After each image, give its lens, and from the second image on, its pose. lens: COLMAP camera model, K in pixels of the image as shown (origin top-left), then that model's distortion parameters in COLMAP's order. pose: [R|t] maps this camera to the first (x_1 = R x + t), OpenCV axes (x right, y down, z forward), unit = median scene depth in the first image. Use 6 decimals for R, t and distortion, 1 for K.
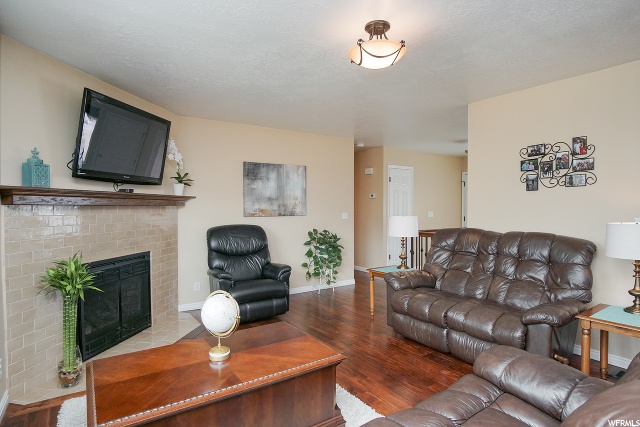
lens RADIAL K [[348.8, 0, 316.5], [0, 348.8, 211.8], [0, 0, 1]] dist [-0.021792, 0.001199]
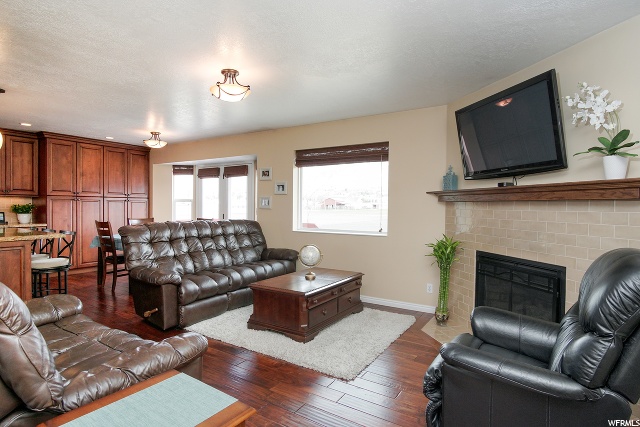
lens RADIAL K [[348.8, 0, 316.5], [0, 348.8, 211.8], [0, 0, 1]] dist [-0.021792, 0.001199]
pose [[-0.919744, -0.002773, -0.392510, 0.275463], [-0.016387, 0.999375, 0.031337, -0.010081], [0.392177, 0.035254, -0.919214, 1.681399]]
